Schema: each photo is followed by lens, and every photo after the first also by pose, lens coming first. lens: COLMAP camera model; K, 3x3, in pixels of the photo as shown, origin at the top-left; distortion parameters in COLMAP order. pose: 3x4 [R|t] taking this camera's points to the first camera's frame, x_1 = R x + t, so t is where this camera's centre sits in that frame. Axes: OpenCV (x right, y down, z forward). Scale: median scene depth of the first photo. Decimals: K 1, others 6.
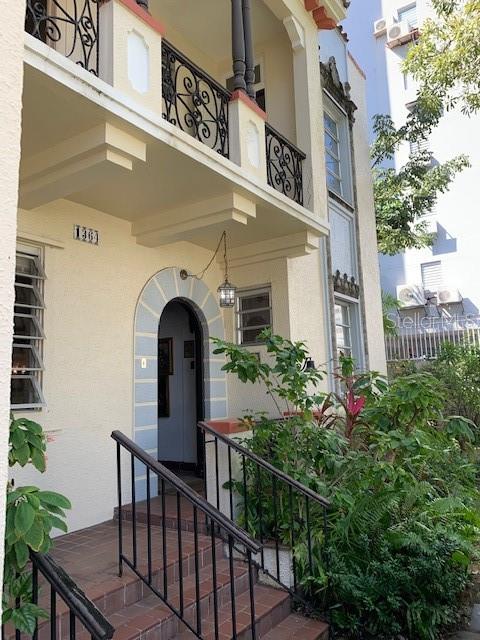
lens RADIAL K [[488.8, 0, 239.1], [0, 488.8, 319.7], [0, 0, 1]] dist [-0.004201, -0.014570]
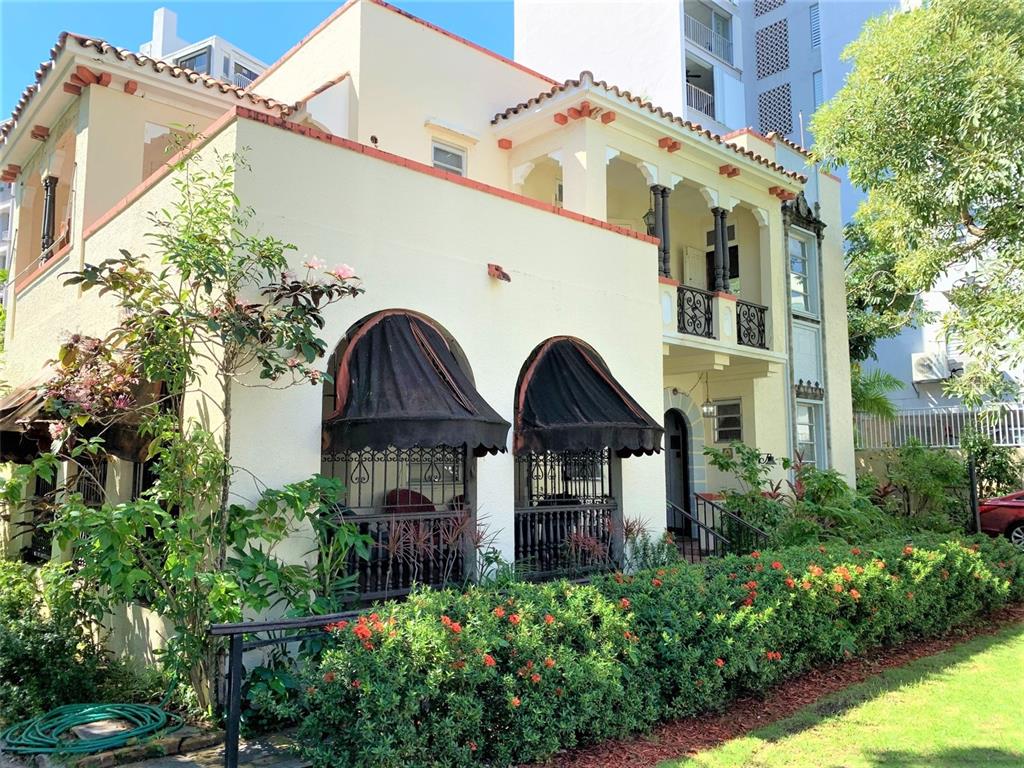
lens RADIAL K [[782.0, 0, 463.5], [0, 782.0, 384.1], [0, 0, 1]] dist [-0.004201, -0.014570]
pose [[0.957172, 0.004351, -0.289486, -0.046284], [0.005664, 0.999414, 0.033747, -0.197576], [0.289464, -0.033942, 0.956587, -1.349183]]
